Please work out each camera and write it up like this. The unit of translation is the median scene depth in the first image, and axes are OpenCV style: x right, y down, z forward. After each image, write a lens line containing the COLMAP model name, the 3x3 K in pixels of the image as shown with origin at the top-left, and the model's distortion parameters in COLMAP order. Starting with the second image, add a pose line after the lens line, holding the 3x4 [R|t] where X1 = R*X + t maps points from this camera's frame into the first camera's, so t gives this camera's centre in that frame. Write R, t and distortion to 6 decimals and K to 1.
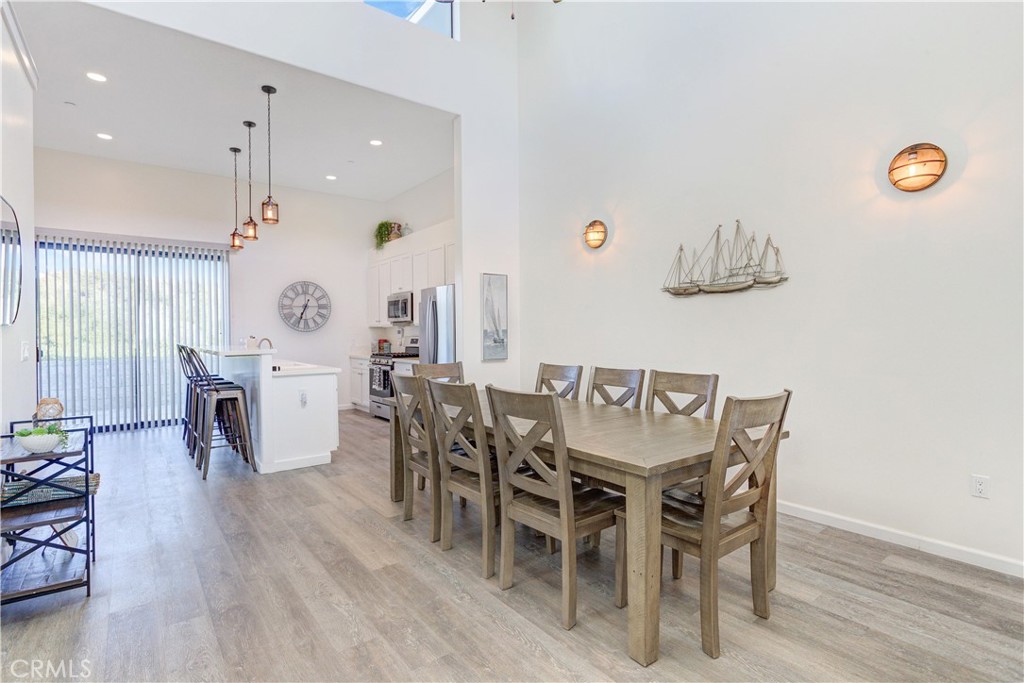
lens RADIAL K [[502.3, 0, 513.1], [0, 502.3, 340.8], [0, 0, 1]] dist [-0.001188, 0.000065]
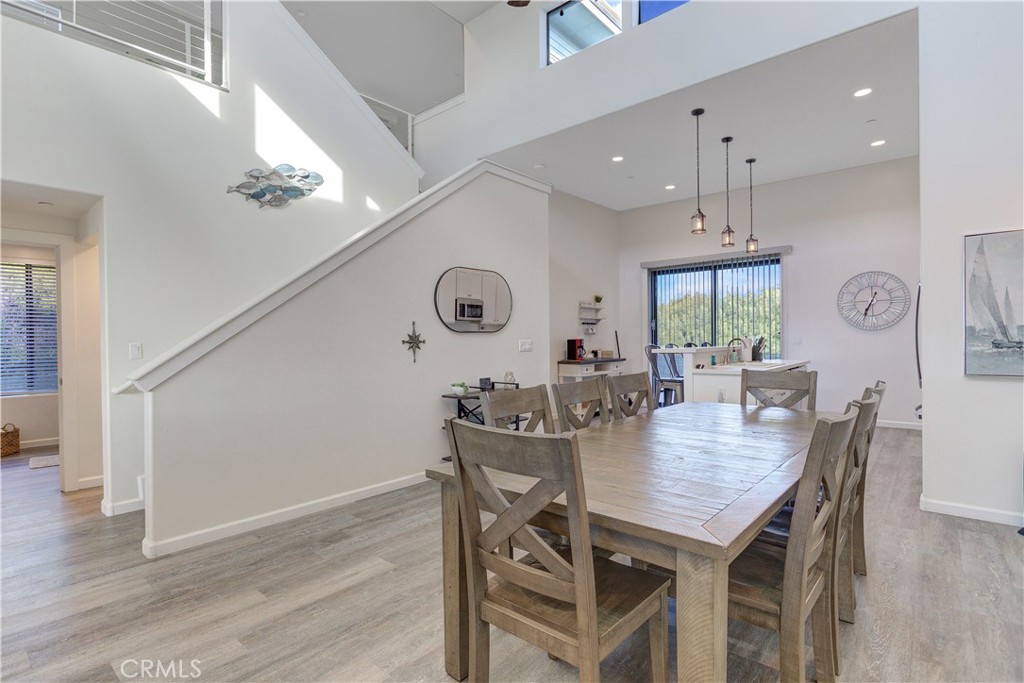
lens RADIAL K [[502.3, 0, 513.6], [0, 502.3, 339.7], [0, 0, 1]] dist [-0.001188, 0.000065]
pose [[0.203400, 0.007151, -0.979070, 0.306074], [-0.004442, 0.999970, 0.006381, -0.004886], [0.979086, 0.003051, 0.203426, 0.231292]]
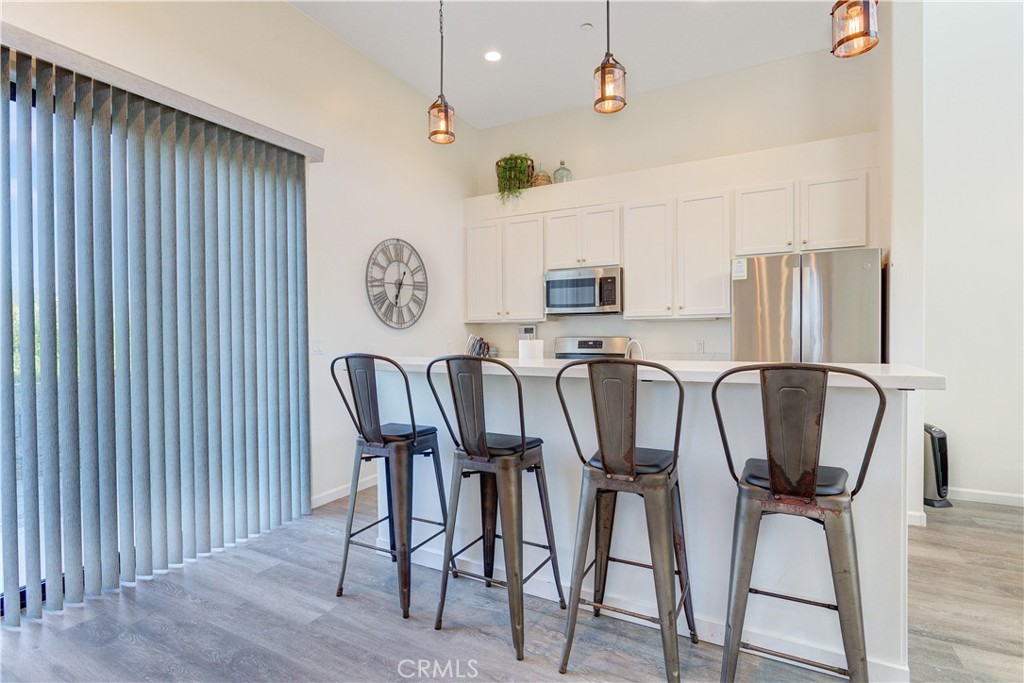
lens RADIAL K [[480.4, 0, 513.3], [0, 480.4, 340.7], [0, 0, 1]] dist [-0.002208, -0.000205]
pose [[0.901002, -0.008379, 0.433733, -0.542183], [0.009512, 0.999955, -0.000443, -0.003490], [-0.433710, 0.004525, 0.901041, 0.470502]]
